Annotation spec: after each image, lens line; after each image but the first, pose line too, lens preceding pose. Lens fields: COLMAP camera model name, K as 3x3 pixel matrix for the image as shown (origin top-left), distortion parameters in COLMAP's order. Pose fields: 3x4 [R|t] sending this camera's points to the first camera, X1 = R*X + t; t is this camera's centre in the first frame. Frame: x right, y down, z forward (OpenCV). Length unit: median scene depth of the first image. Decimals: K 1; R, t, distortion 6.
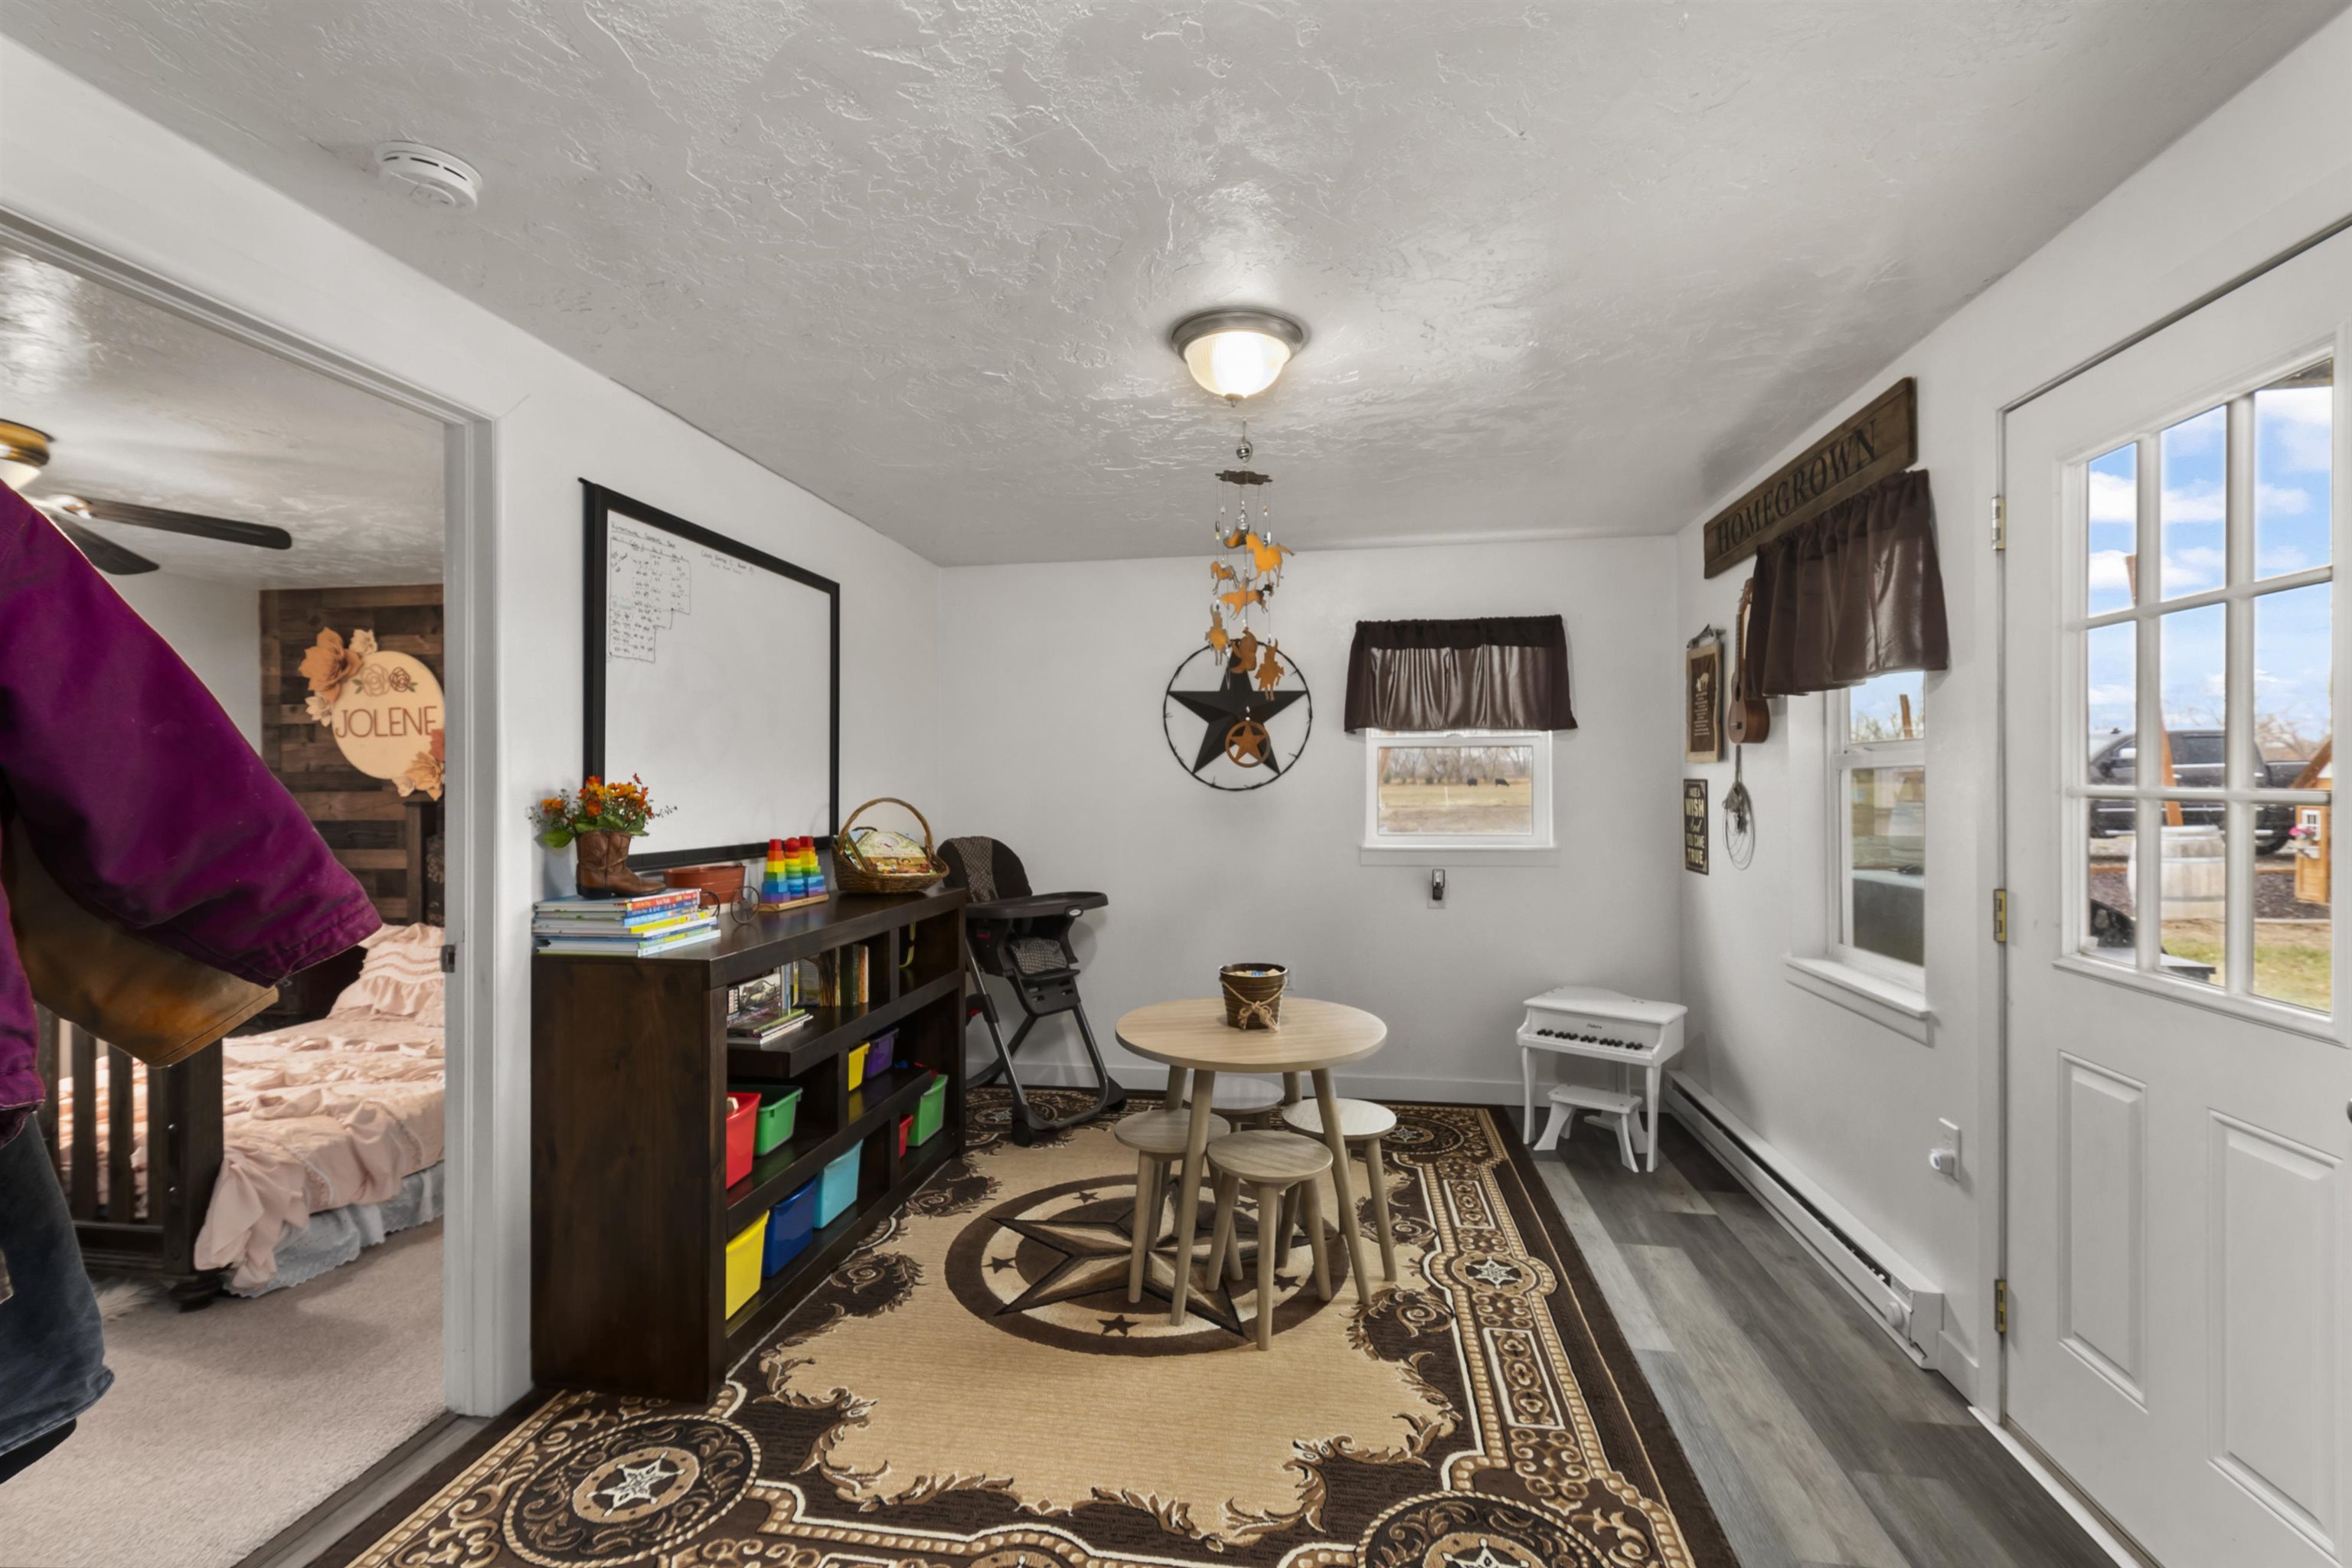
lens RADIAL K [[1064.7, 0, 1167.9], [0, 1064.7, 787.8], [0, 0, 1]] dist [0.003816, -0.000909]
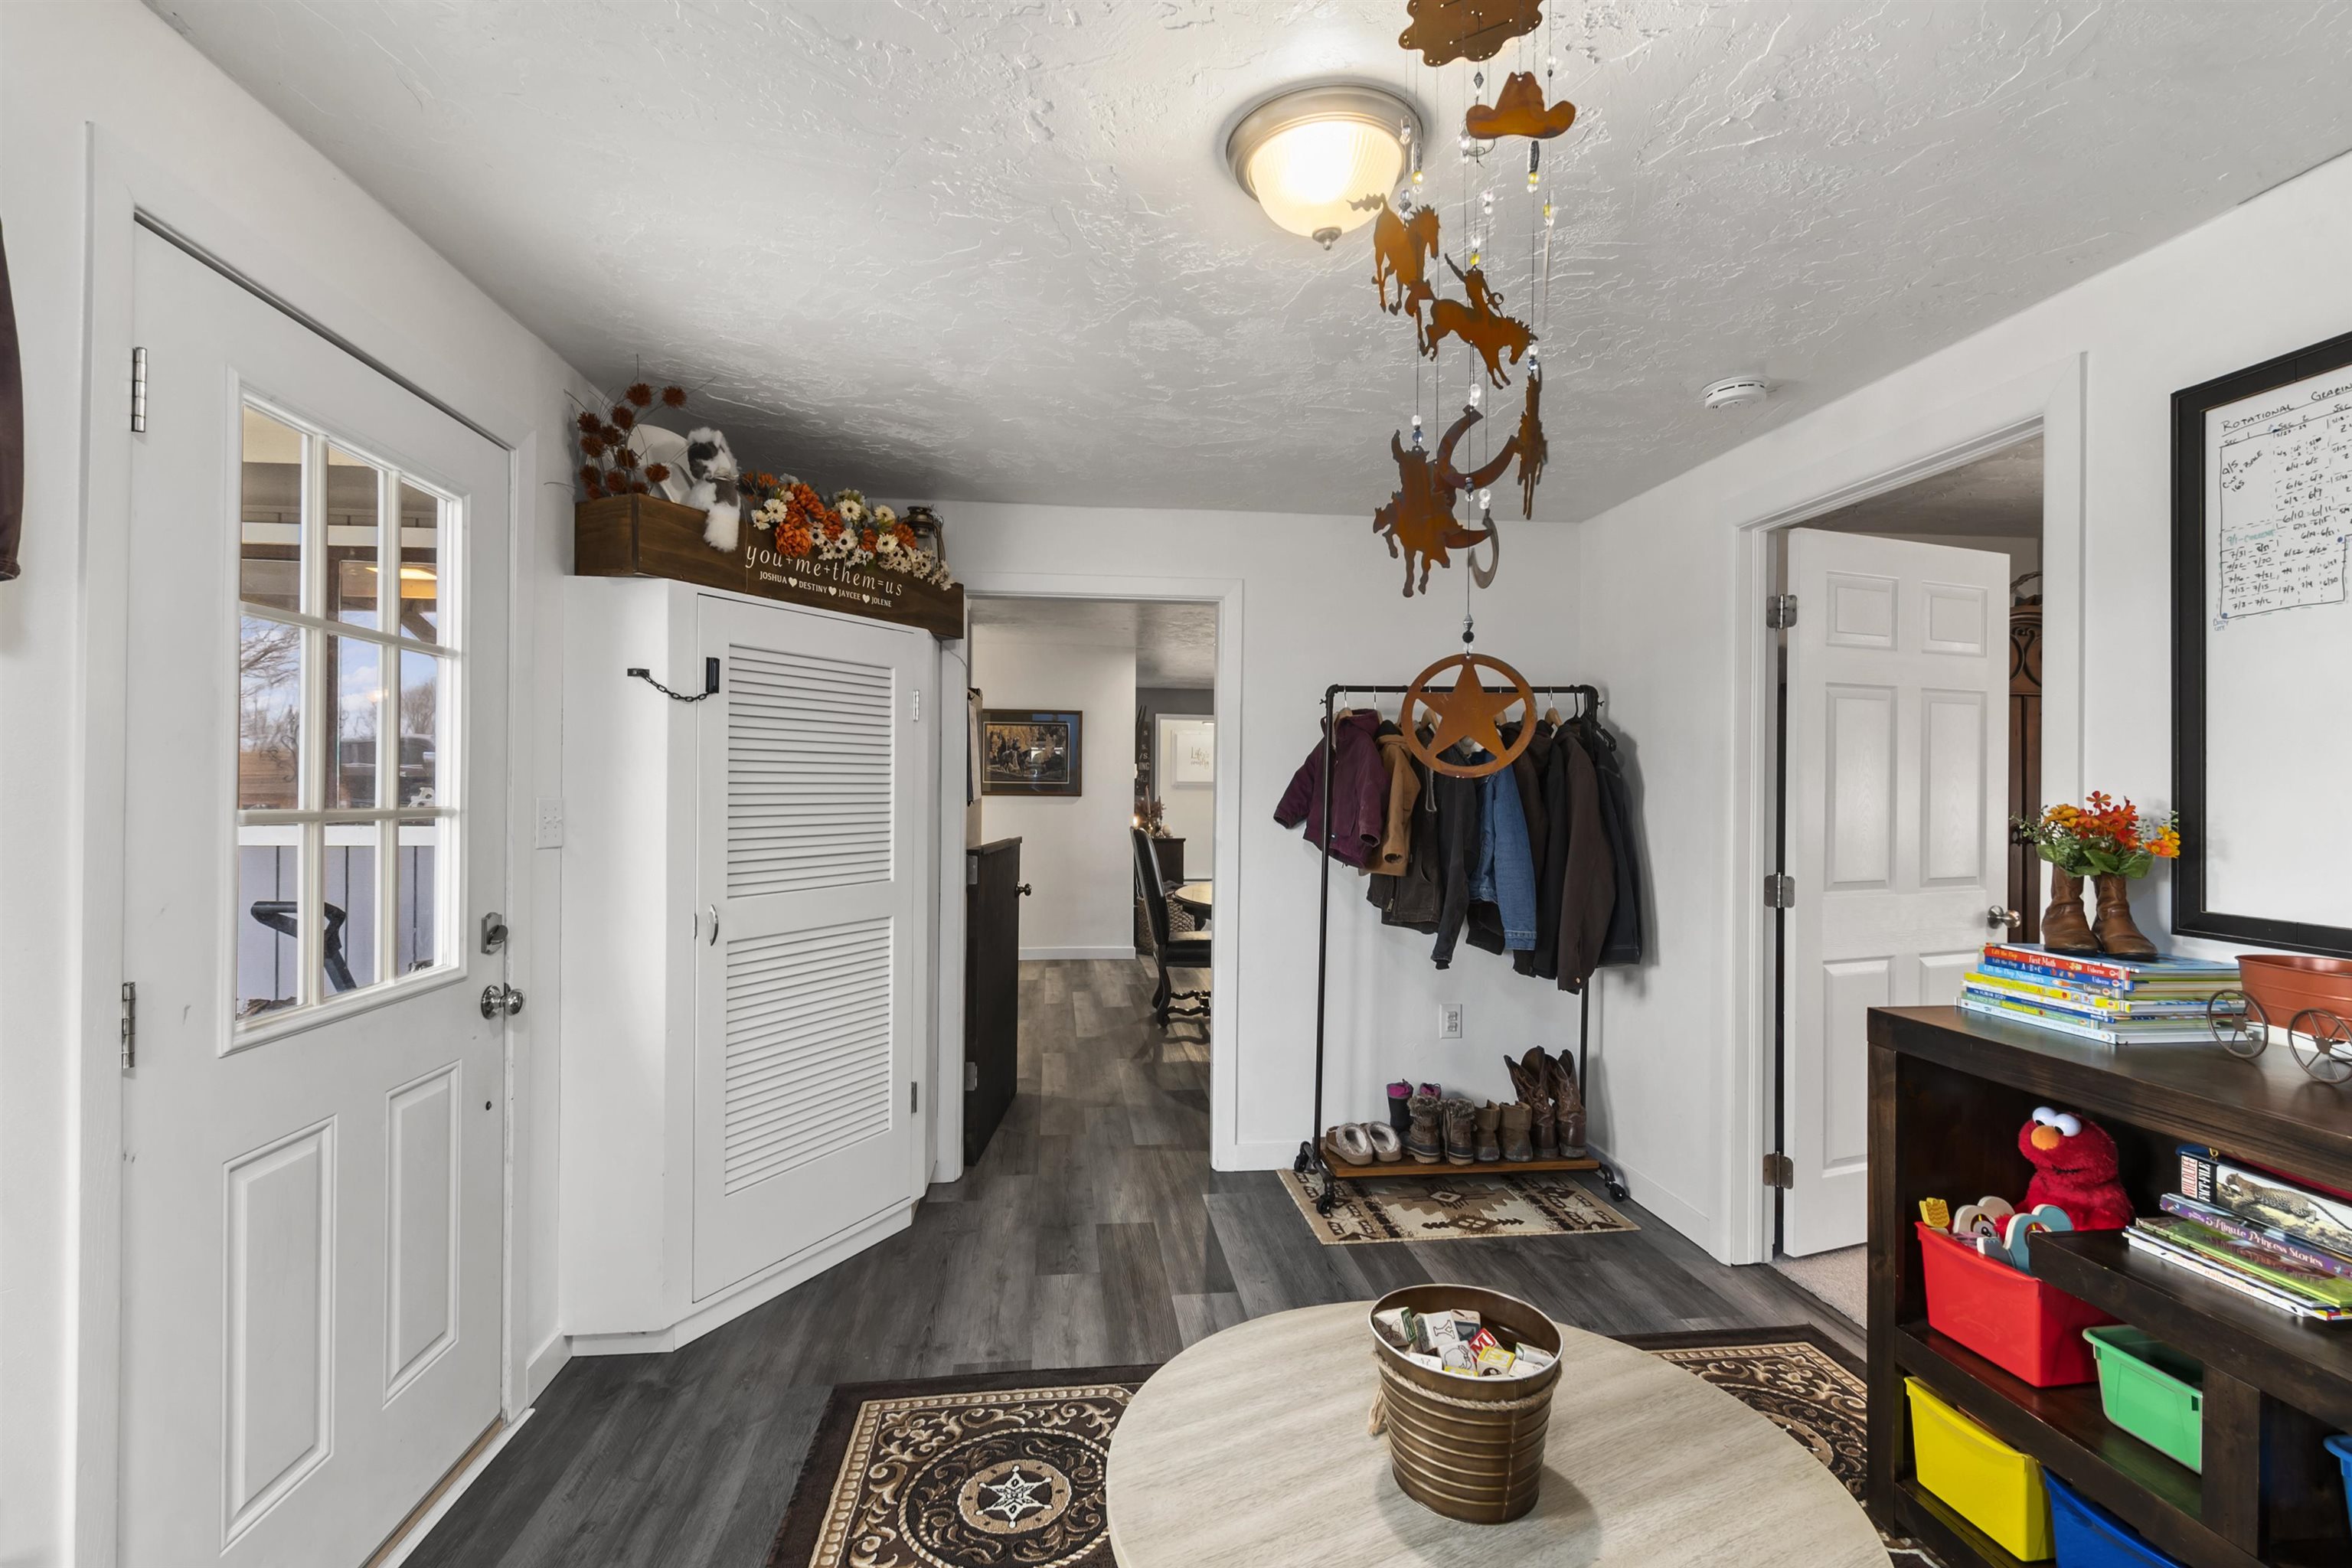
lens RADIAL K [[1064.7, 0, 1167.9], [0, 1064.7, 787.8], [0, 0, 1]] dist [0.003816, -0.000909]
pose [[-0.964899, 0.000743, -0.262621, 0.318004], [-0.001901, 0.999950, 0.009813, -0.022194], [0.262615, 0.009967, -0.964849, 1.536800]]
